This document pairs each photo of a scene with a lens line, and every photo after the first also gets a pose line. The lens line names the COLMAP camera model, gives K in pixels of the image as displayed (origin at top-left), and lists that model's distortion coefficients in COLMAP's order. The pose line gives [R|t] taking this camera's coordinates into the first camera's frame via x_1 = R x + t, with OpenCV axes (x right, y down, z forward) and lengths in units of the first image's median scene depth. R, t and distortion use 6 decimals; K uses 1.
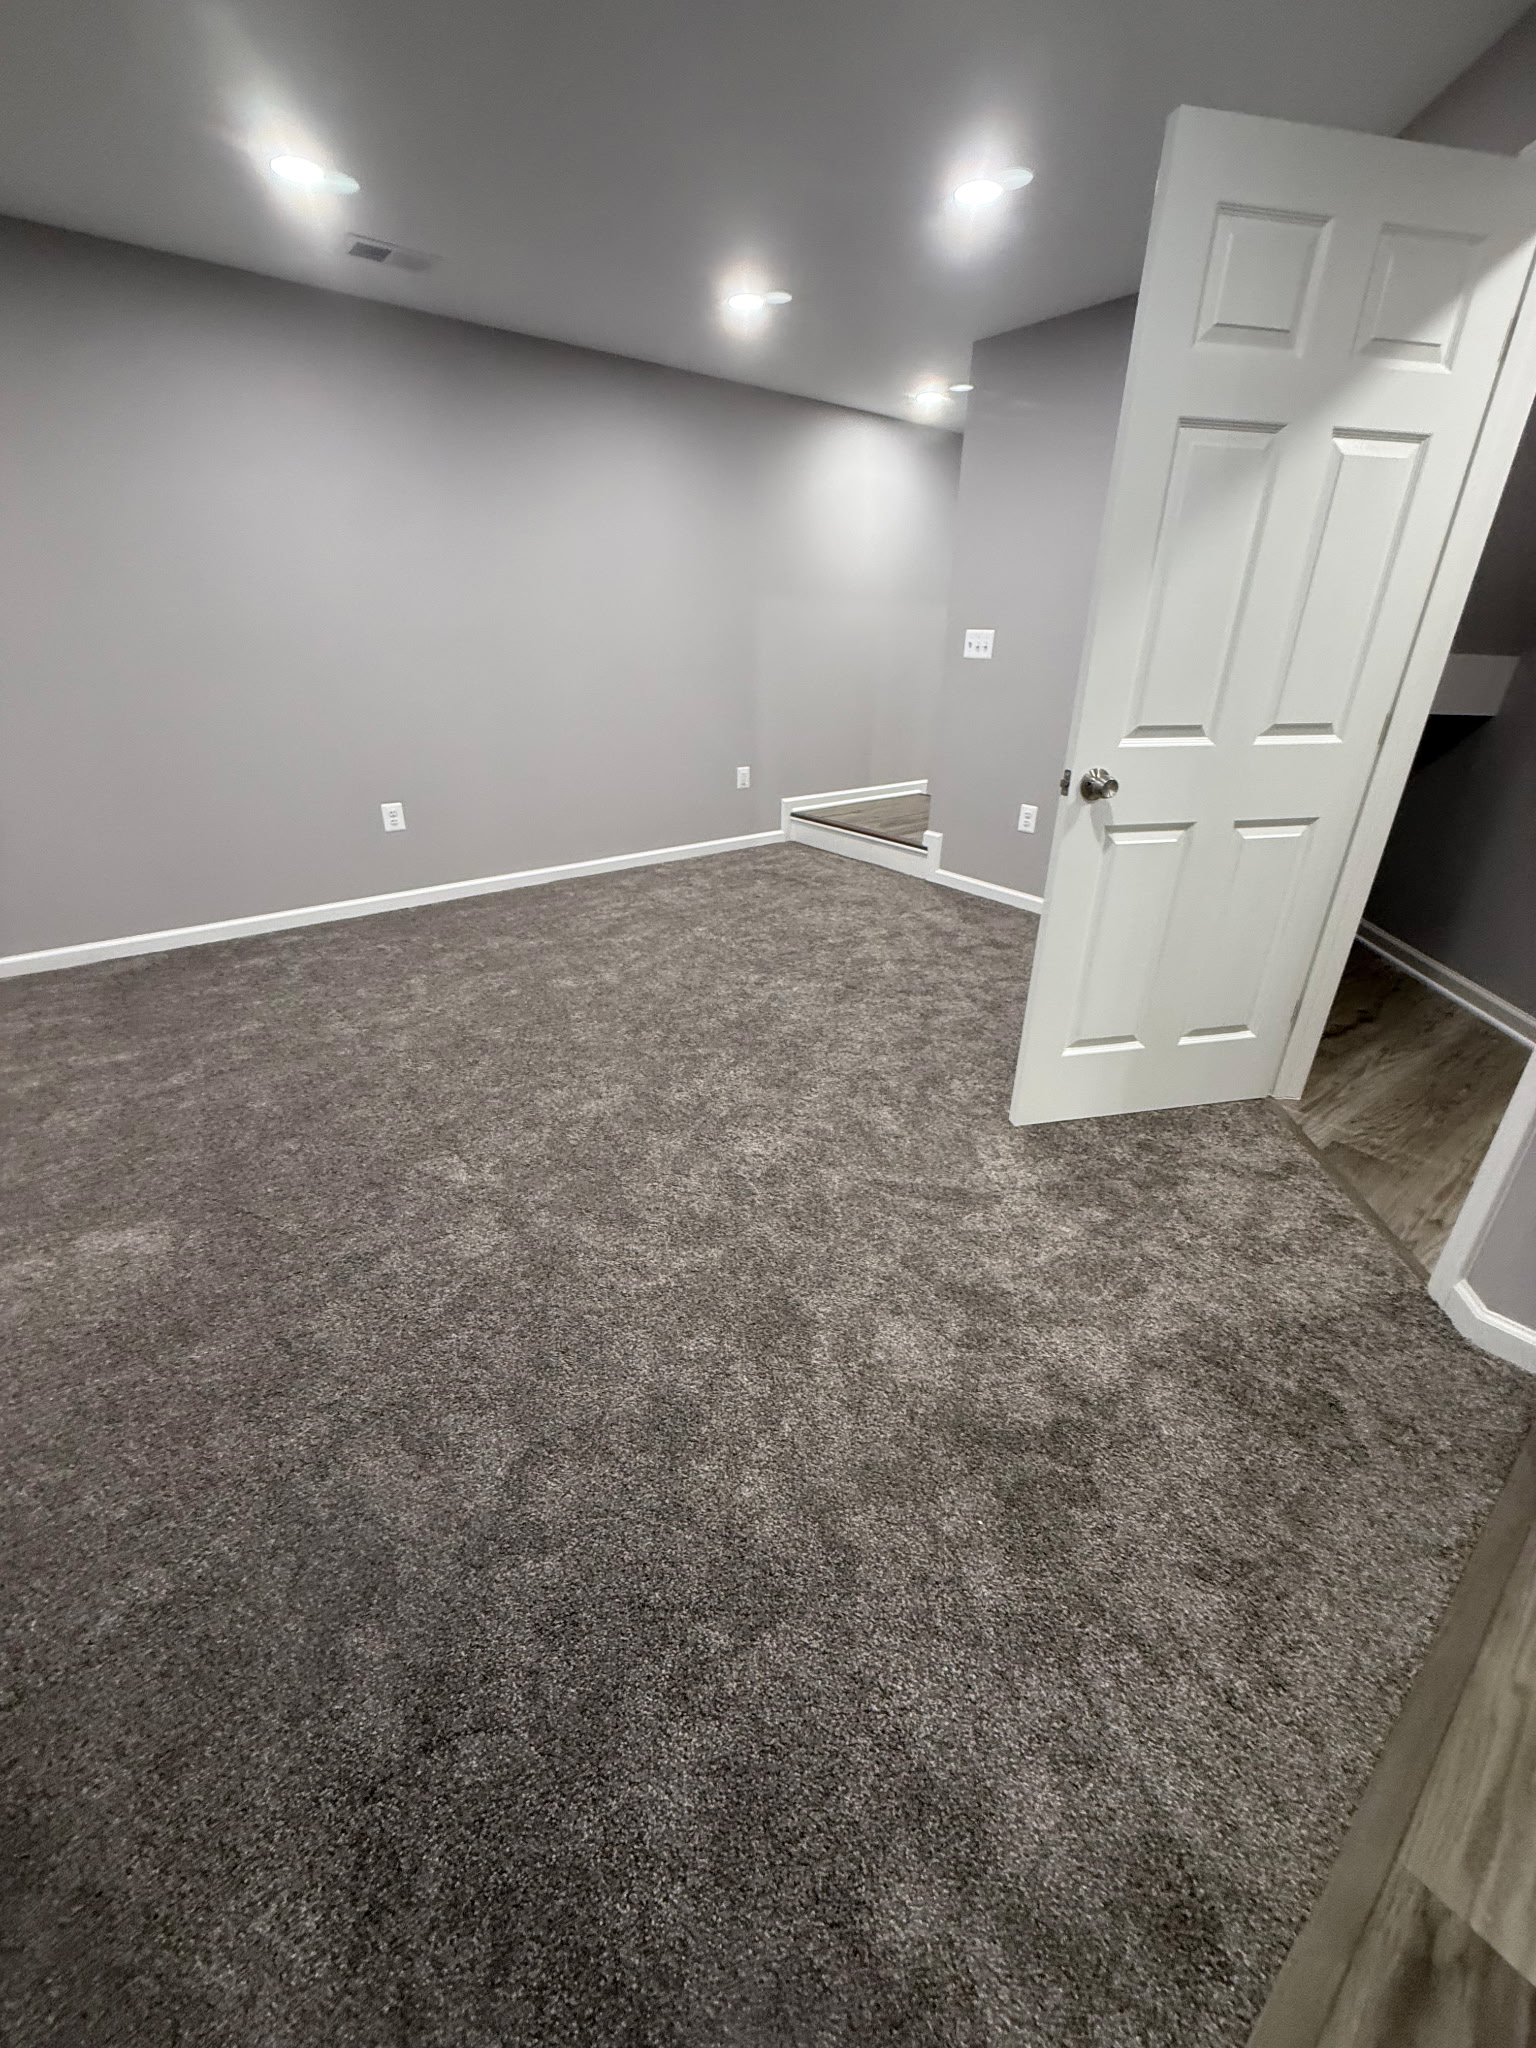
lens RADIAL K [[818.9, 0, 768.6], [0, 818.9, 1018.9], [0, 0, 1]] dist [0.000574, 0.000018]
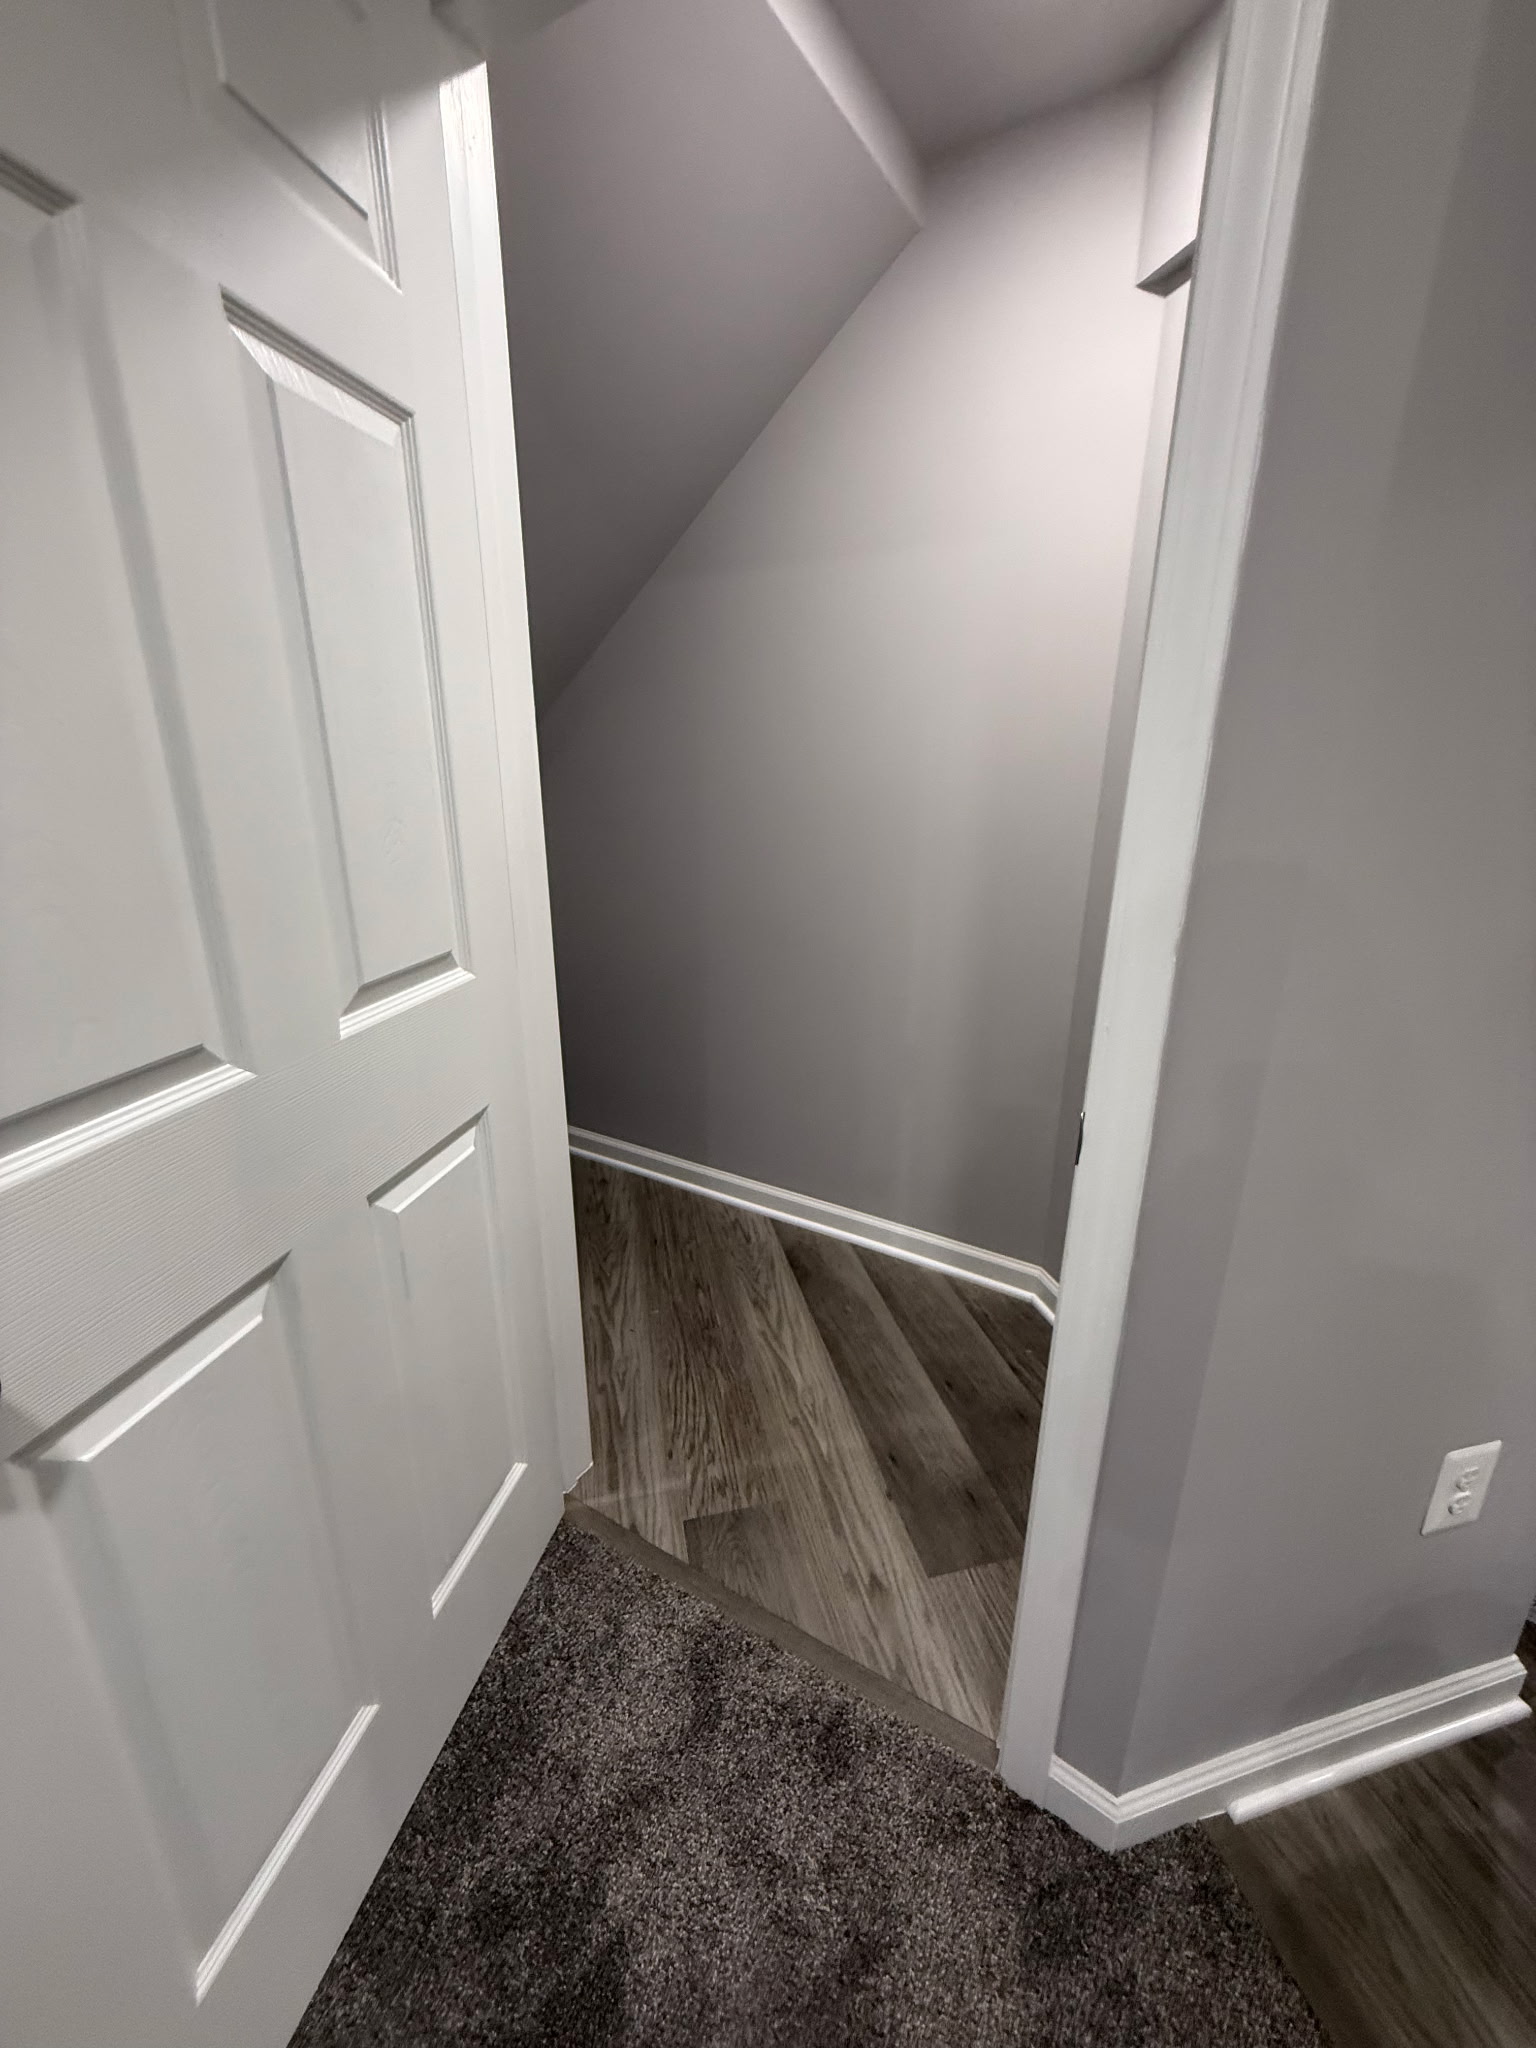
lens RADIAL K [[818.9, 0, 768.4], [0, 818.9, 1021.6], [0, 0, 1]] dist [0.000574, 0.000018]
pose [[0.413168, -0.282005, 0.865890, 0.298310], [0.390679, 0.913787, 0.111187, -0.283870], [-0.822595, 0.292347, 0.487721, 0.569264]]
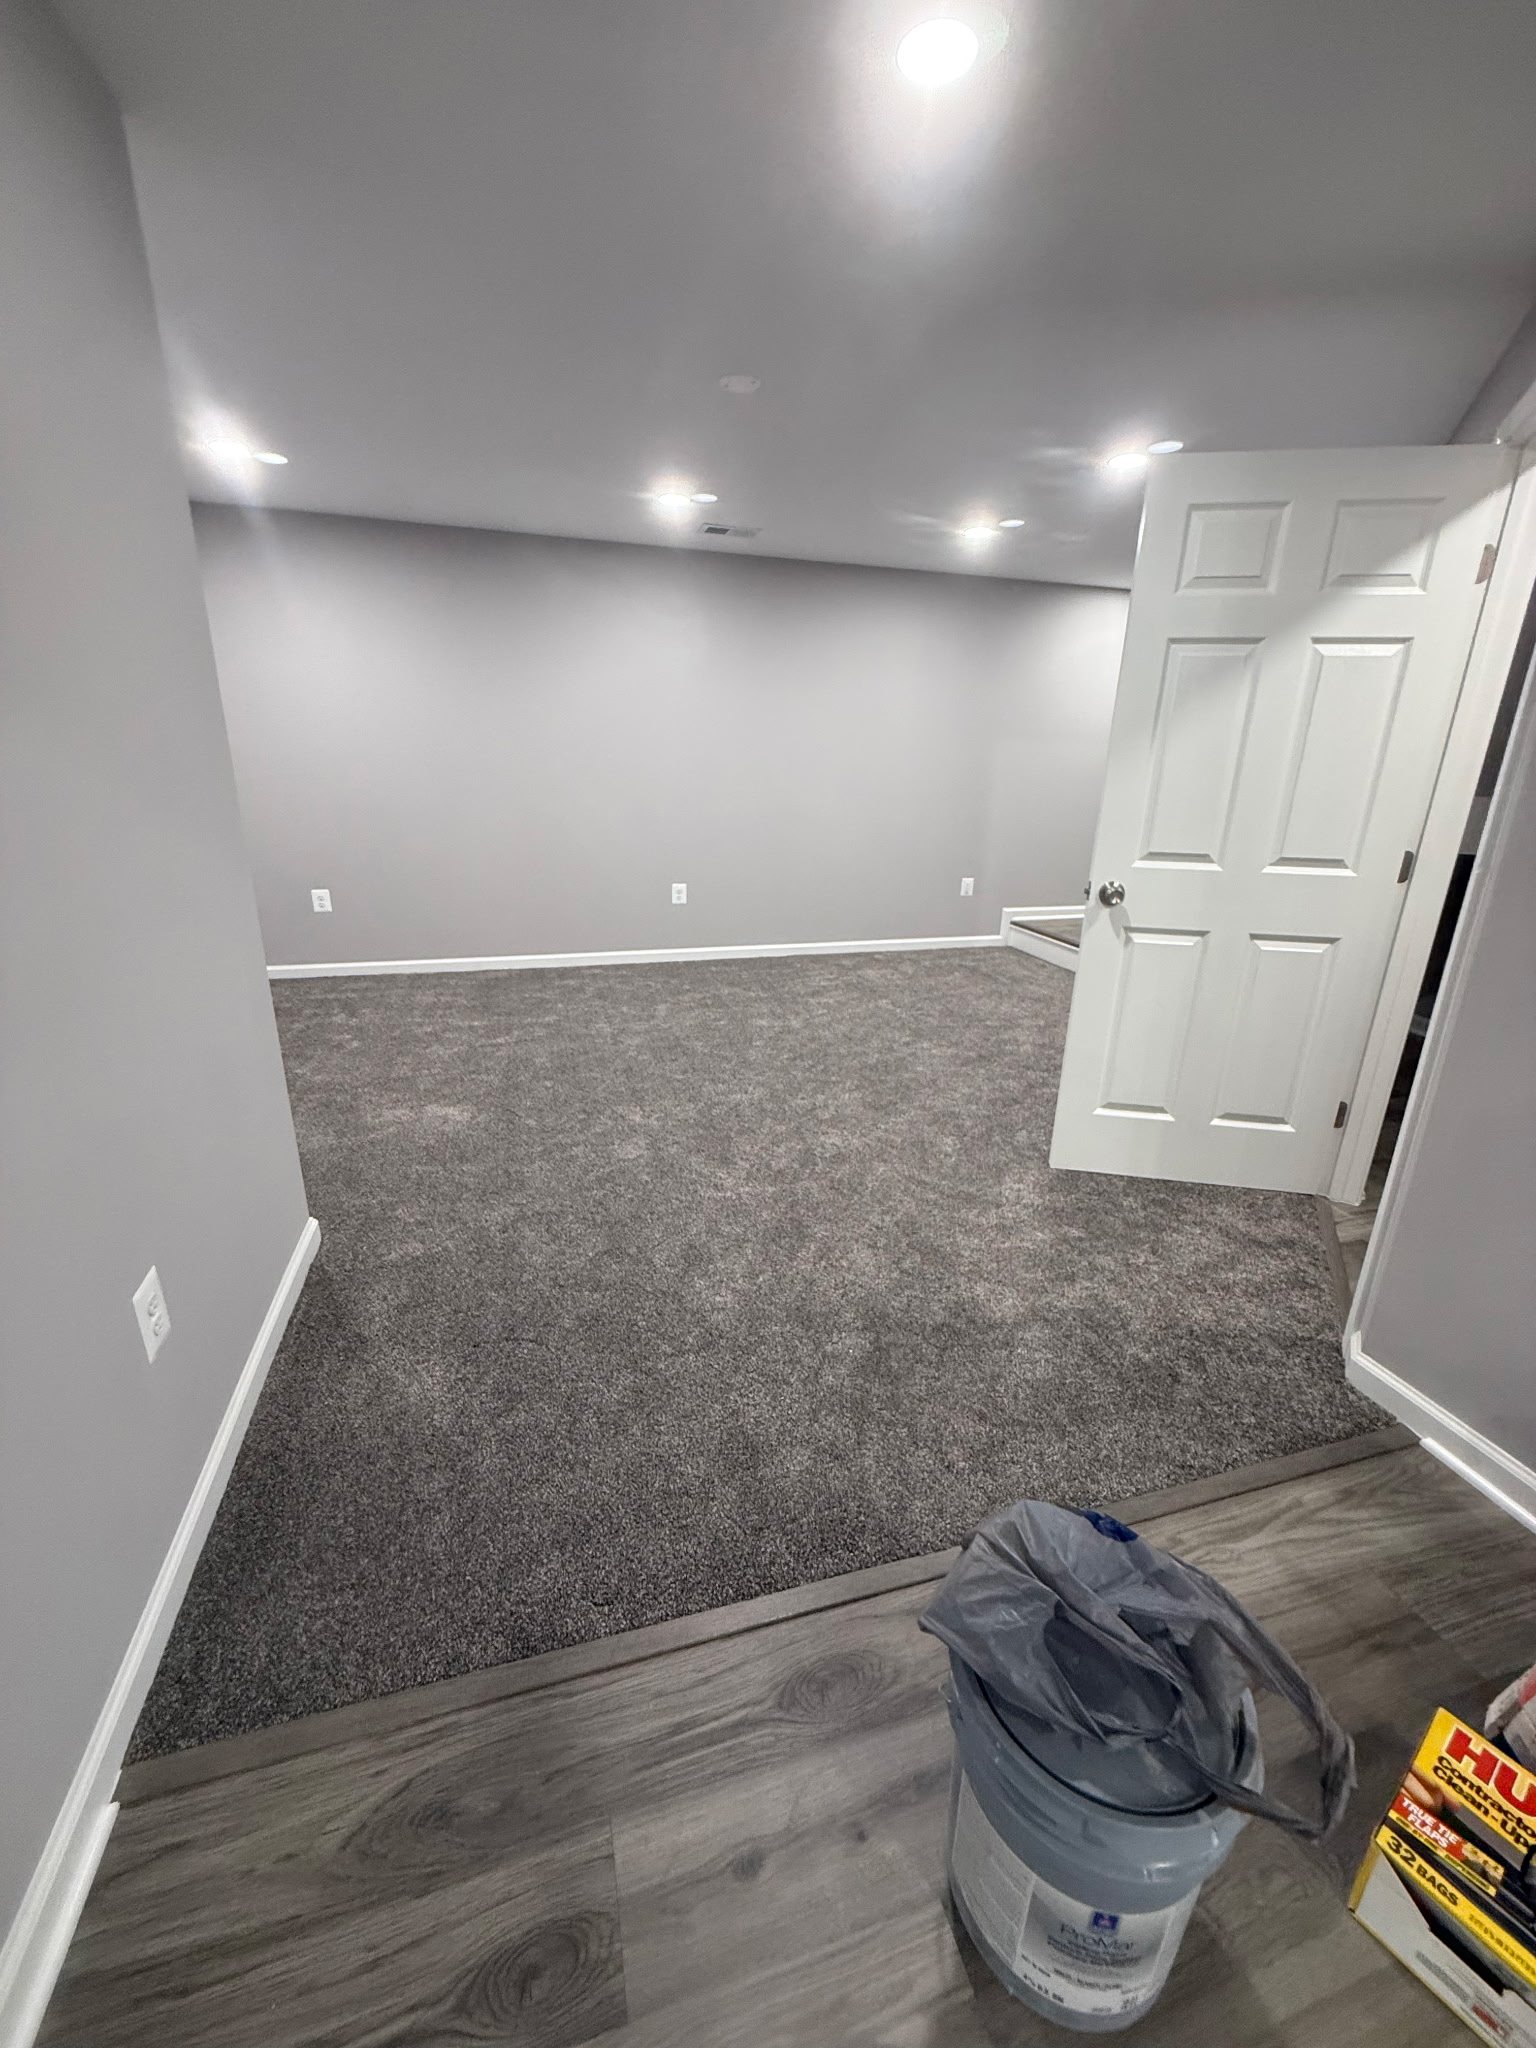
lens RADIAL K [[818.9, 0, 763.1], [0, 818.9, 1019.5], [0, 0, 1]] dist [0.000574, 0.000018]
pose [[0.922959, 0.130455, -0.362117, 0.352662], [-0.176527, 0.979499, -0.097059, 0.120787], [0.342032, 0.153505, 0.927066, -0.327932]]
